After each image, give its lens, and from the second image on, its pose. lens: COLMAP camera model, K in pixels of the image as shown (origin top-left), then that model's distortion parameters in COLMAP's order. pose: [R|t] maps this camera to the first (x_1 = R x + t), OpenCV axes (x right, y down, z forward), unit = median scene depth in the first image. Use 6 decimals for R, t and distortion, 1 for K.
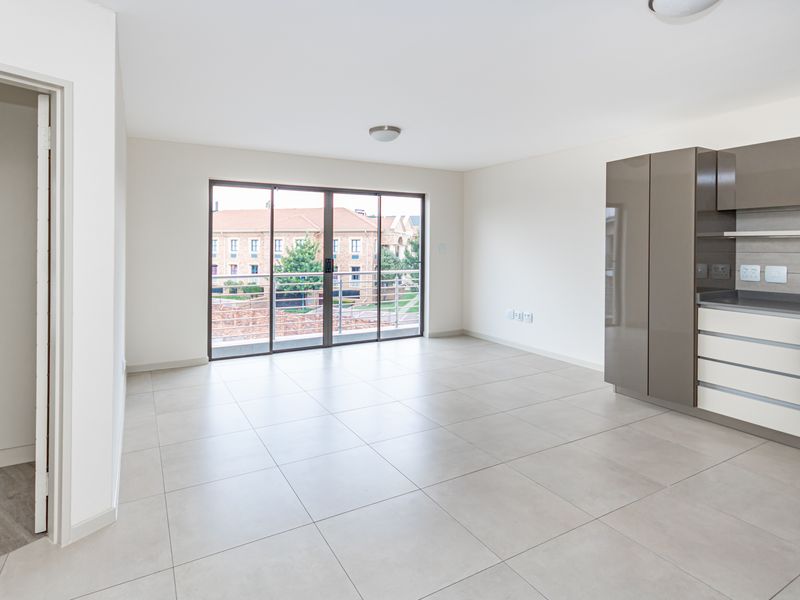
lens RADIAL K [[465.4, 0, 398.9], [0, 465.4, 295.4], [0, 0, 1]] dist [0.028138, 0.001180]
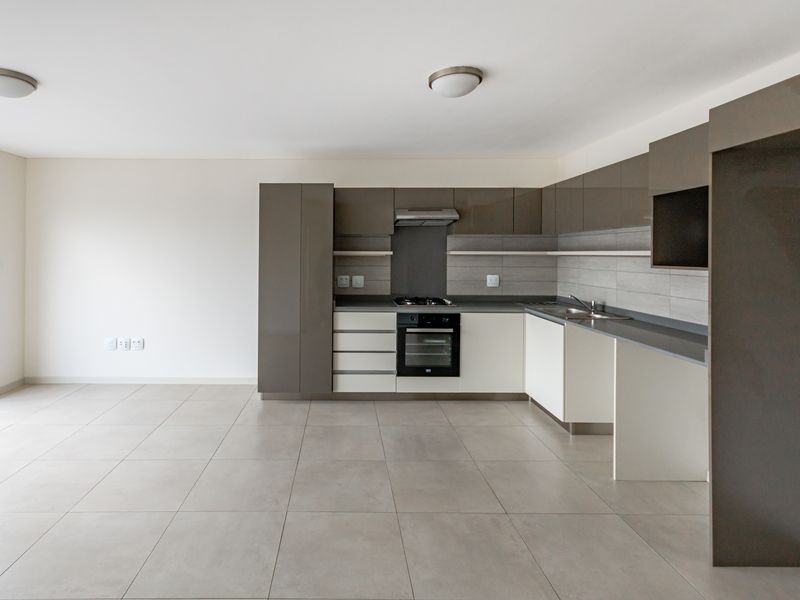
lens RADIAL K [[439.2, 0, 400.9], [0, 439.2, 298.5], [0, 0, 1]] dist [0.014465, 0.001601]
pose [[0.488417, -0.088152, 0.868146, -0.257223], [0.086895, 0.994853, 0.052131, -0.050931], [-0.868273, 0.049976, 0.493563, 0.258904]]
